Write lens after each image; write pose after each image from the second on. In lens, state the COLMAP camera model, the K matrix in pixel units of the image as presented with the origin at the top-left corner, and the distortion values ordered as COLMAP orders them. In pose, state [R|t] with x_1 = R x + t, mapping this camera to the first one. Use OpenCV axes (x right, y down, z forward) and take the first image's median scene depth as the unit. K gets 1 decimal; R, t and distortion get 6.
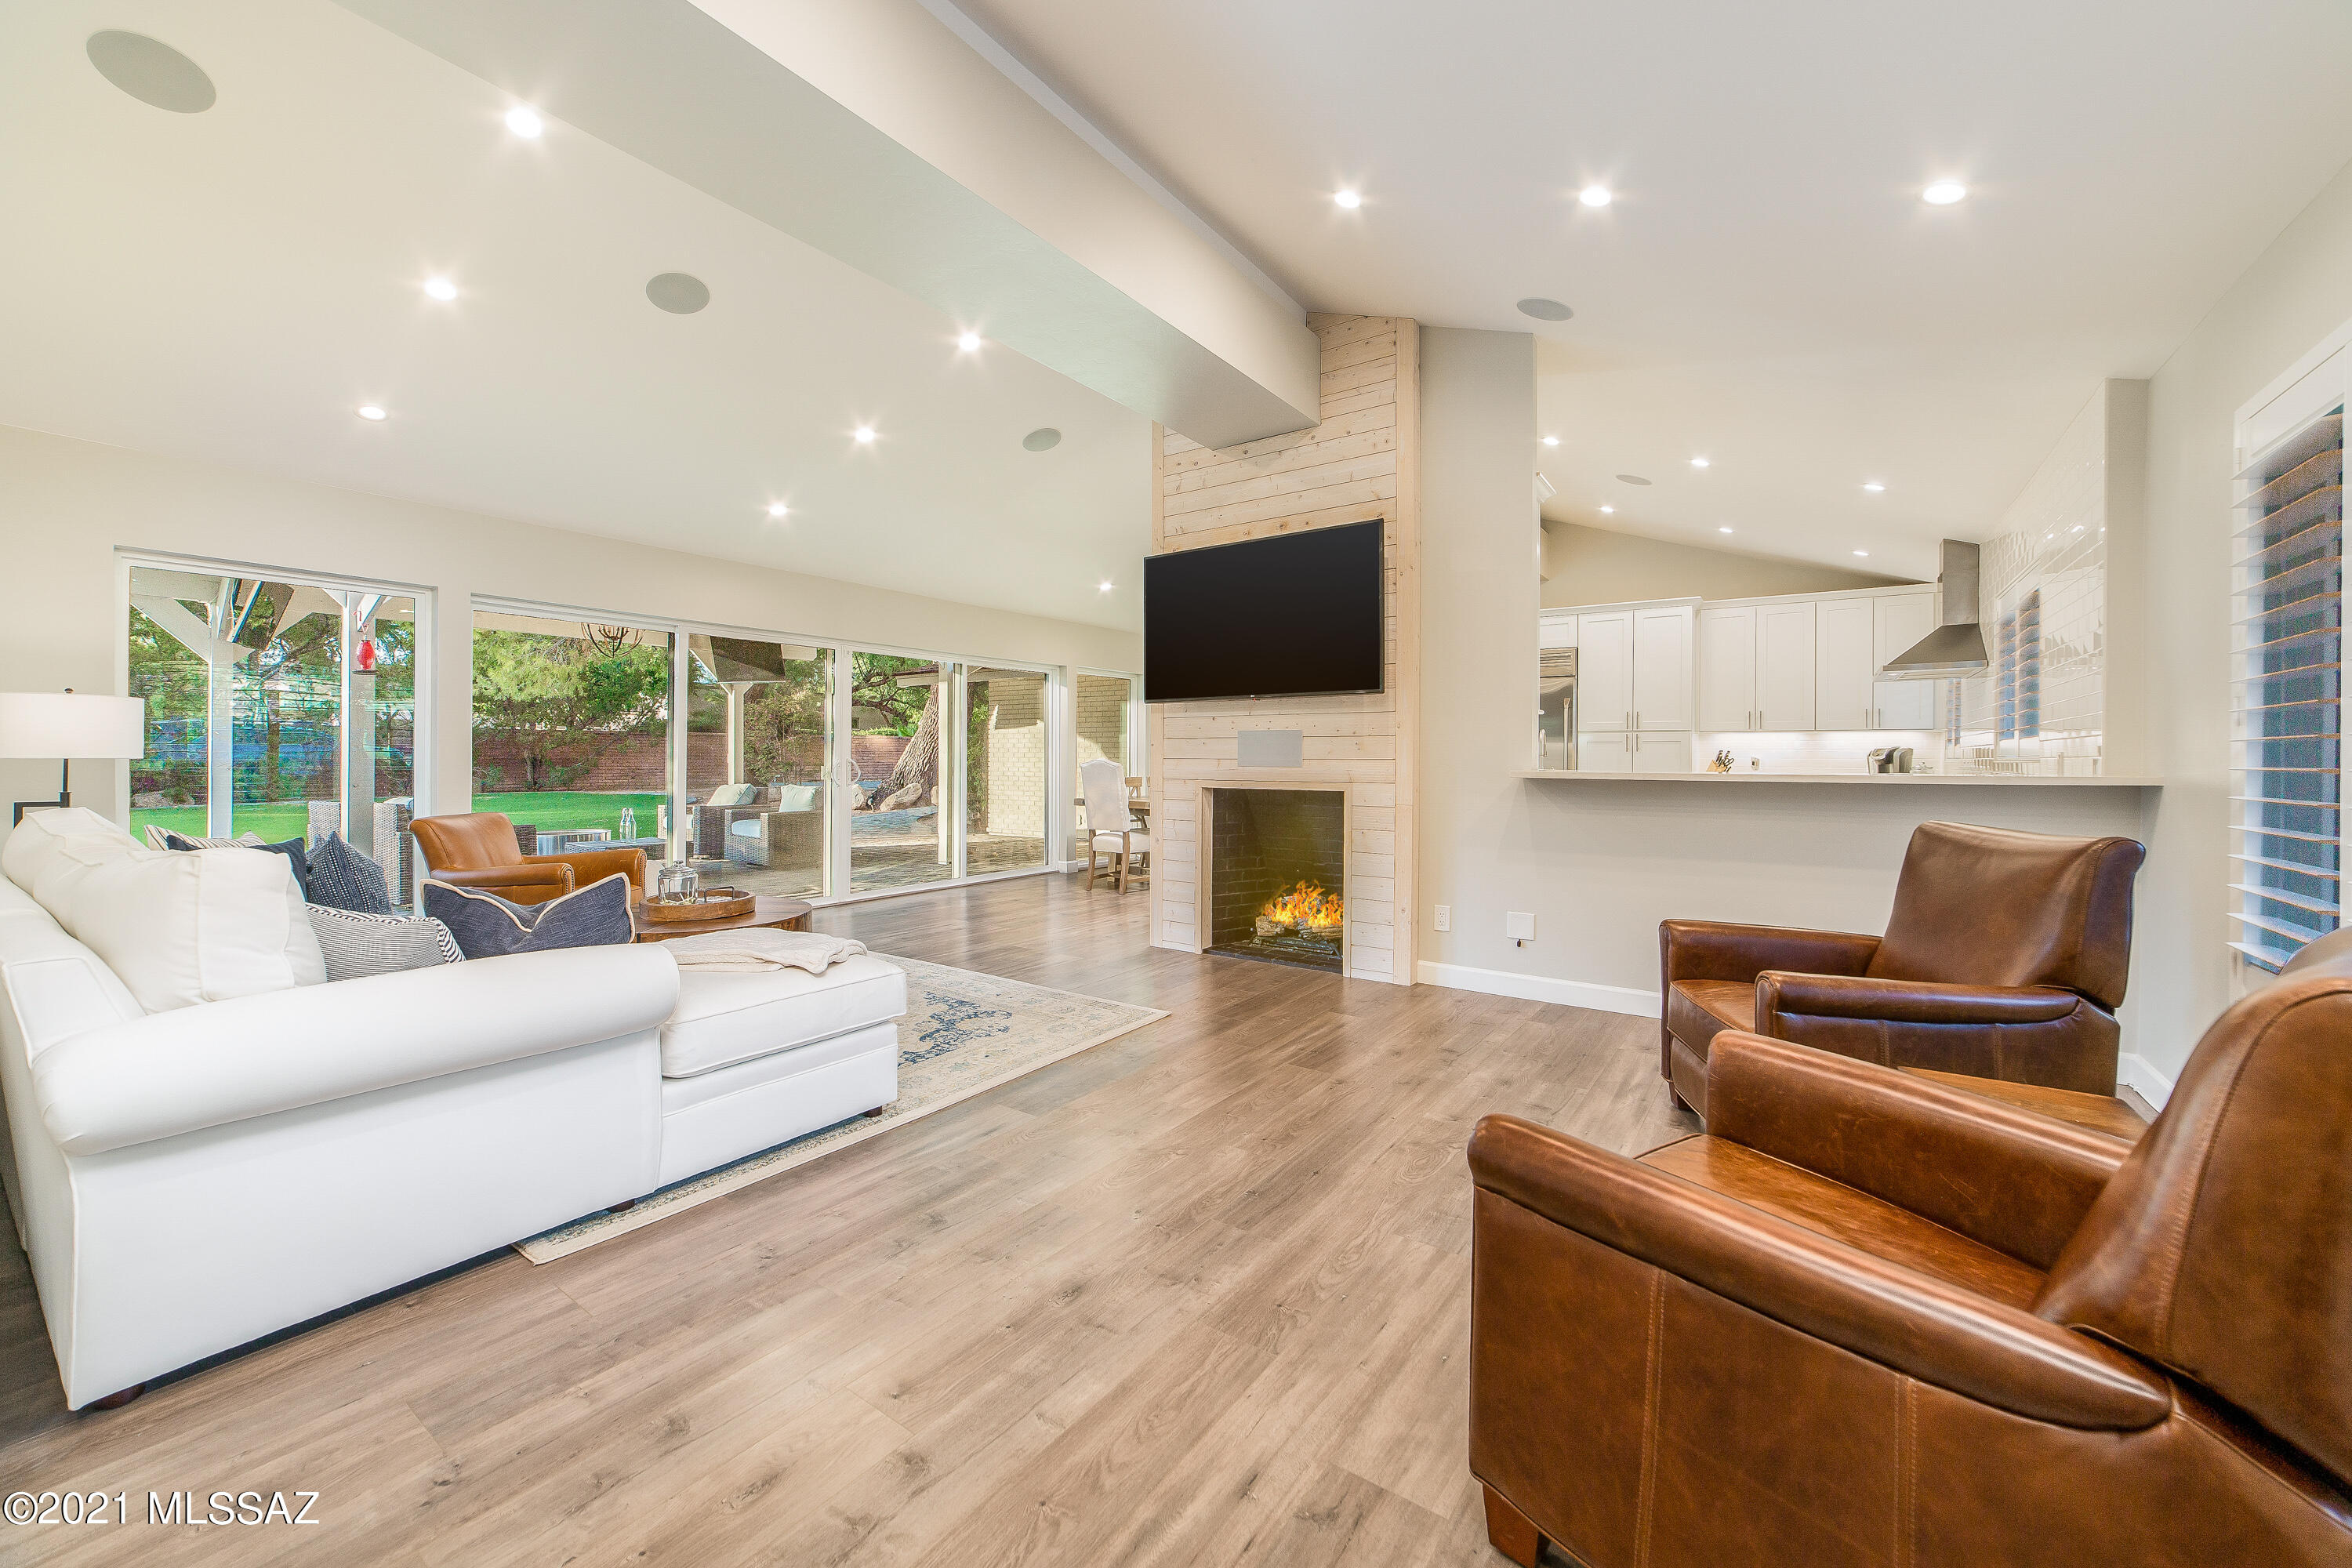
lens RADIAL K [[899.7, 0, 1173.6], [0, 899.7, 765.6], [0, 0, 1]] dist [-0.001641, 0.000163]
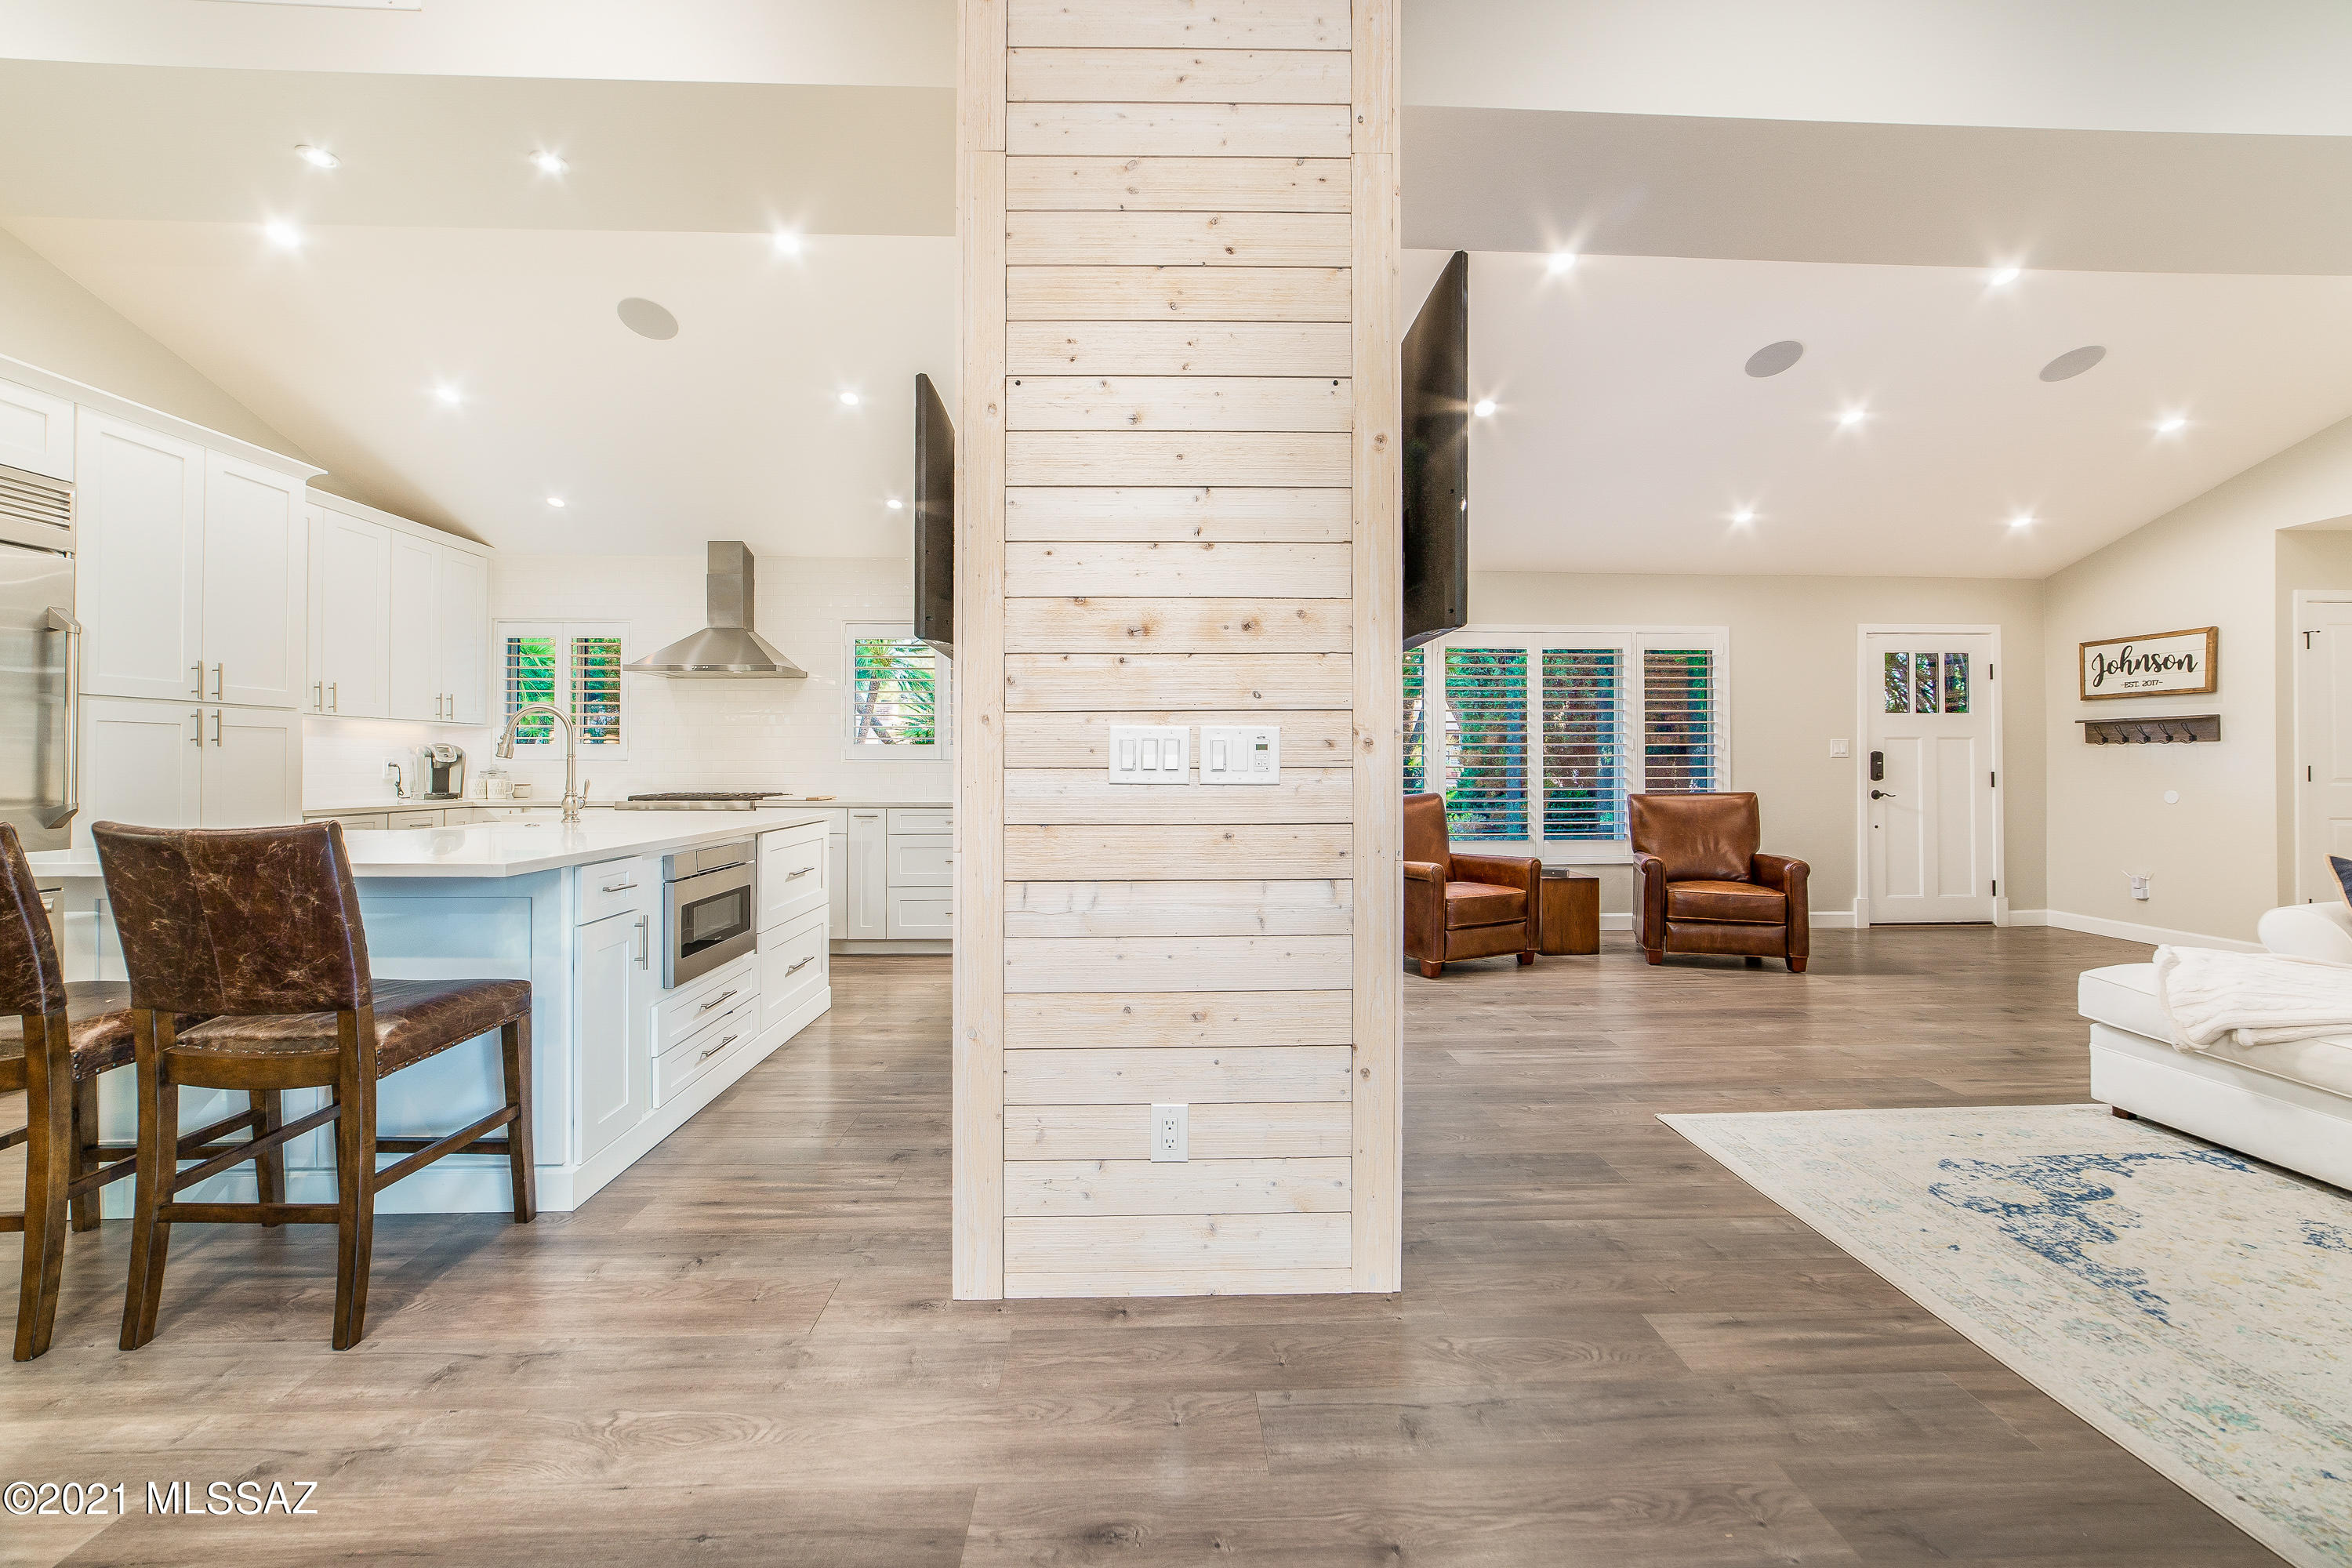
lens RADIAL K [[939.4, 0, 1177.5], [0, 939.4, 755.8], [0, 0, 1]] dist [-0.004710, 0.006029]
pose [[-0.615404, 0.000664, 0.788212, -0.407597], [0.003666, 0.999991, 0.002020, -0.021775], [-0.788203, 0.004133, -0.615401, 1.981795]]
